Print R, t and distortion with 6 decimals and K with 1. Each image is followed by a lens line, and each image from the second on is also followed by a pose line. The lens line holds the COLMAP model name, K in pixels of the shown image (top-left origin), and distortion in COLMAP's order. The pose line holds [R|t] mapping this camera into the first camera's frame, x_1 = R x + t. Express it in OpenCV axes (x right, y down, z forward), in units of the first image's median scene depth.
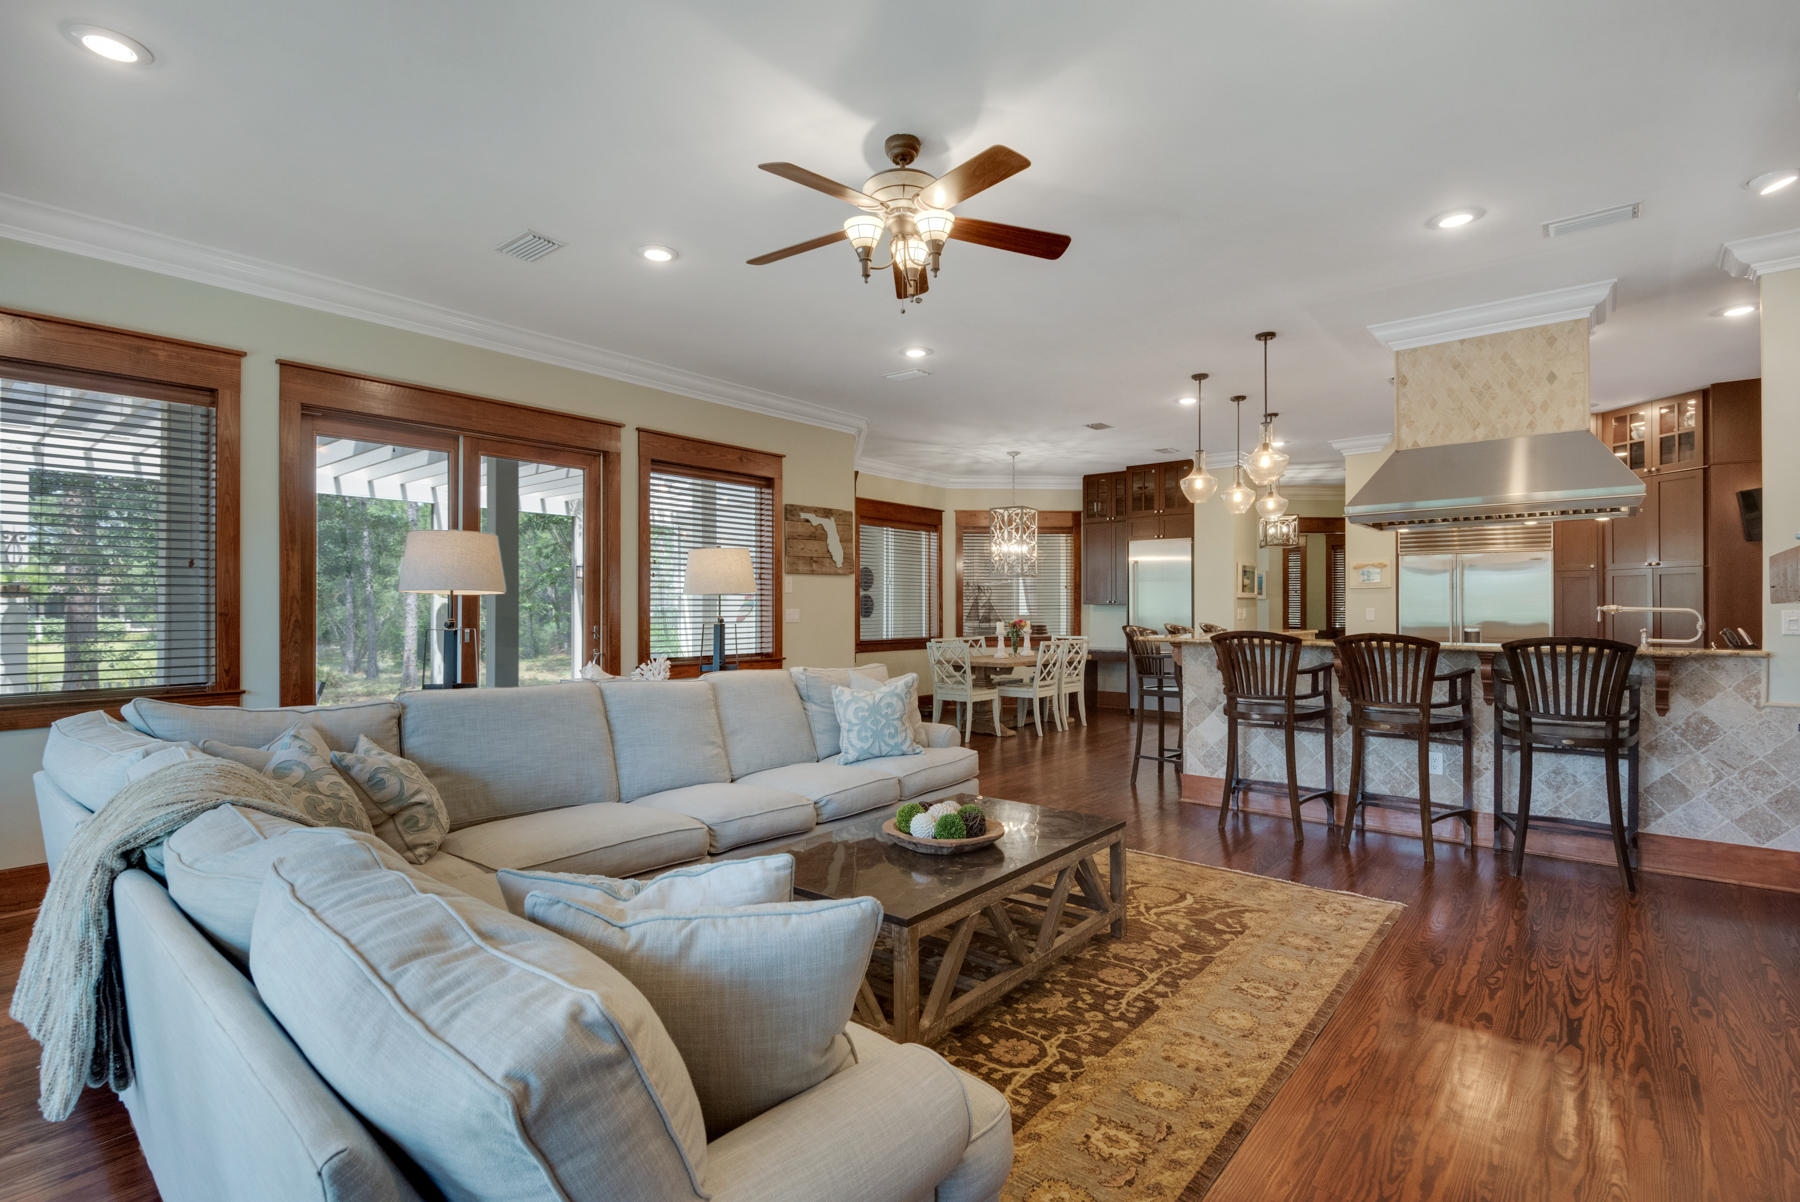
lens RADIAL K [[846.5, 0, 898.3], [0, 846.5, 627.7], [0, 0, 1]] dist [0.017891, -0.000201]
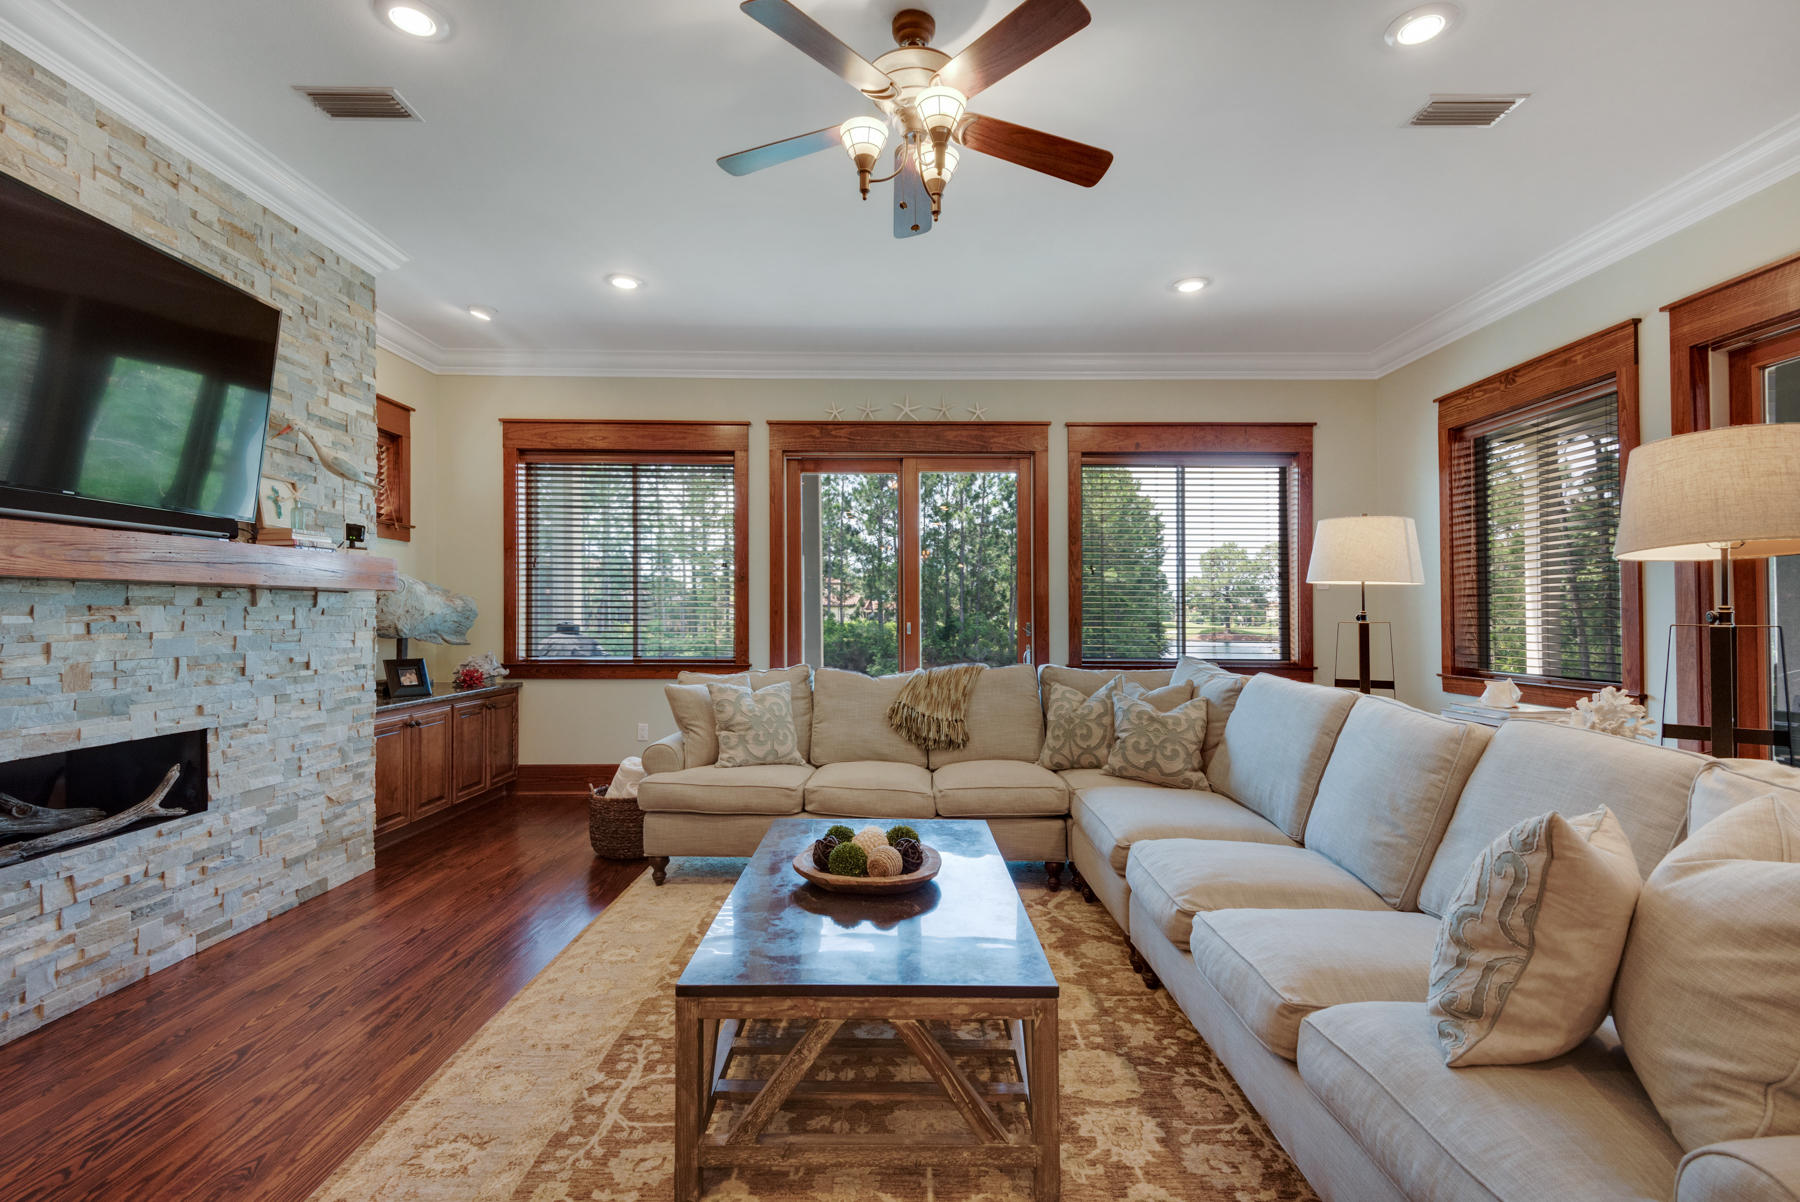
lens RADIAL K [[820.4, 0, 900.0], [0, 820.4, 601.0], [0, 0, 1]] dist [0.060049, -0.044406]
pose [[-0.765750, -0.014346, -0.642978, 0.410440], [-0.018578, 0.999827, -0.000183, -0.007446], [0.642870, 0.011805, -0.765884, 1.215281]]
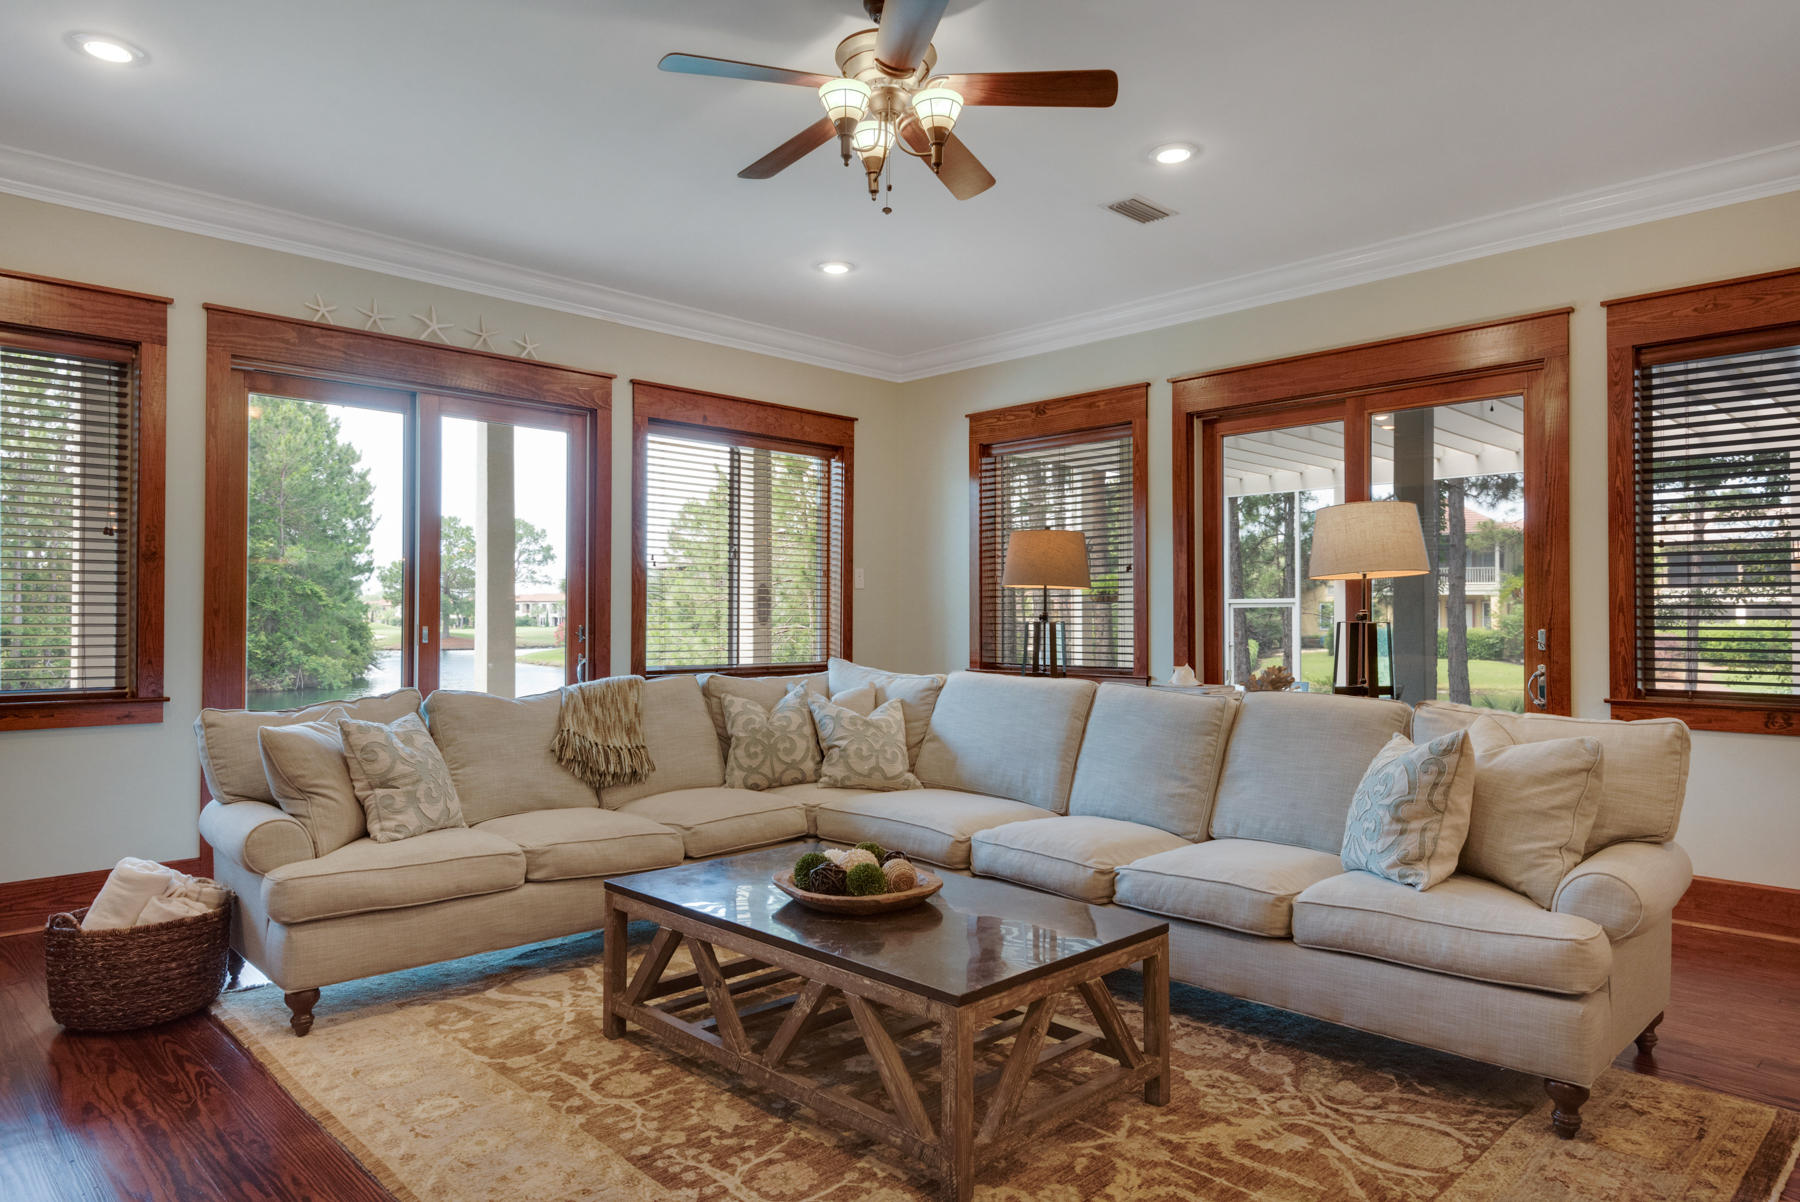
lens RADIAL K [[1104.1, 0, 891.8], [0, 1104.1, 592.6], [0, 0, 1]] dist [0.018024, -0.000955]
pose [[-0.101137, -0.021301, -0.994644, 0.775332], [-0.024009, 0.999532, -0.018965, 0.000011], [0.994583, 0.021963, -0.101601, 0.841141]]
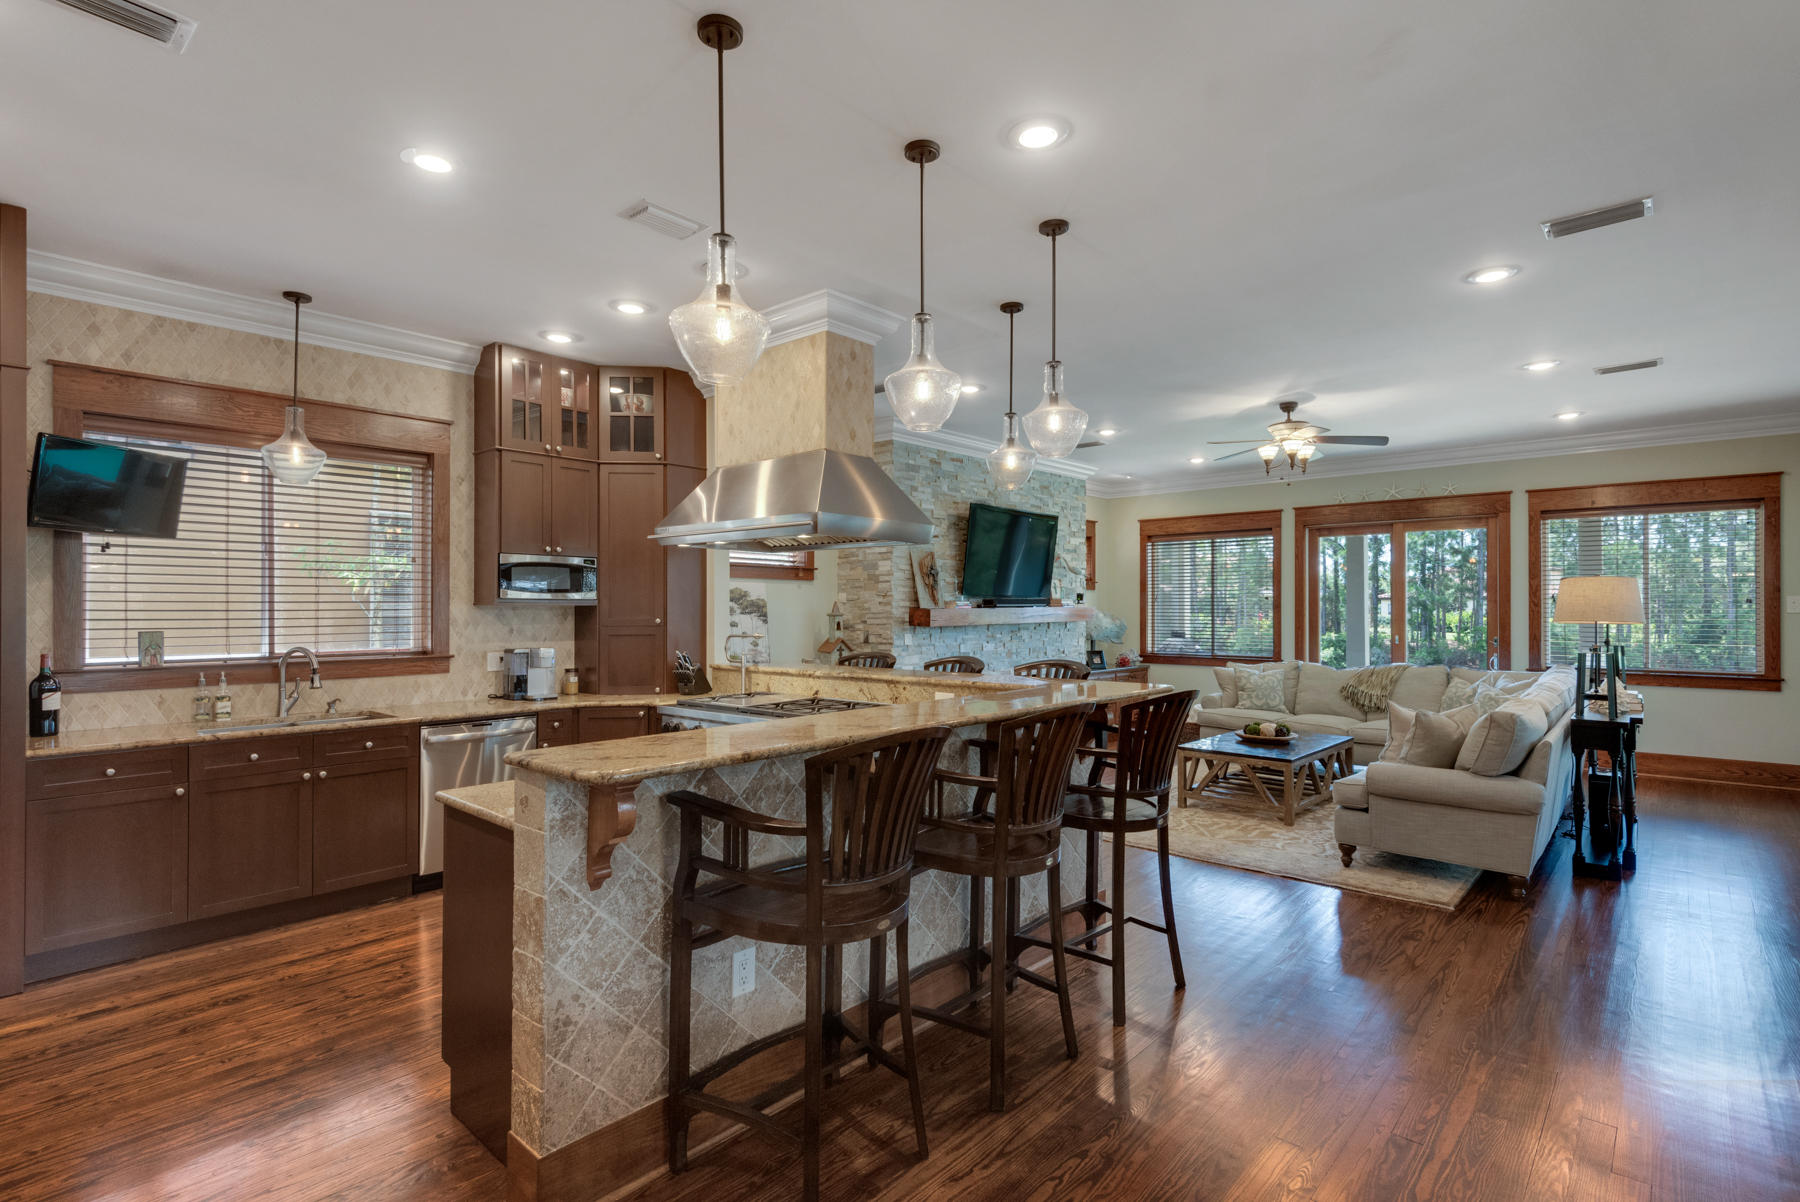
lens RADIAL K [[846.5, 0, 898.3], [0, 846.5, 627.7], [0, 0, 1]] dist [0.017891, -0.000201]
pose [[-0.999435, -0.000108, 0.033617, 0.674085], [0.001397, 0.998997, 0.044748, -0.089020], [-0.033588, 0.044769, -0.998433, 2.329599]]
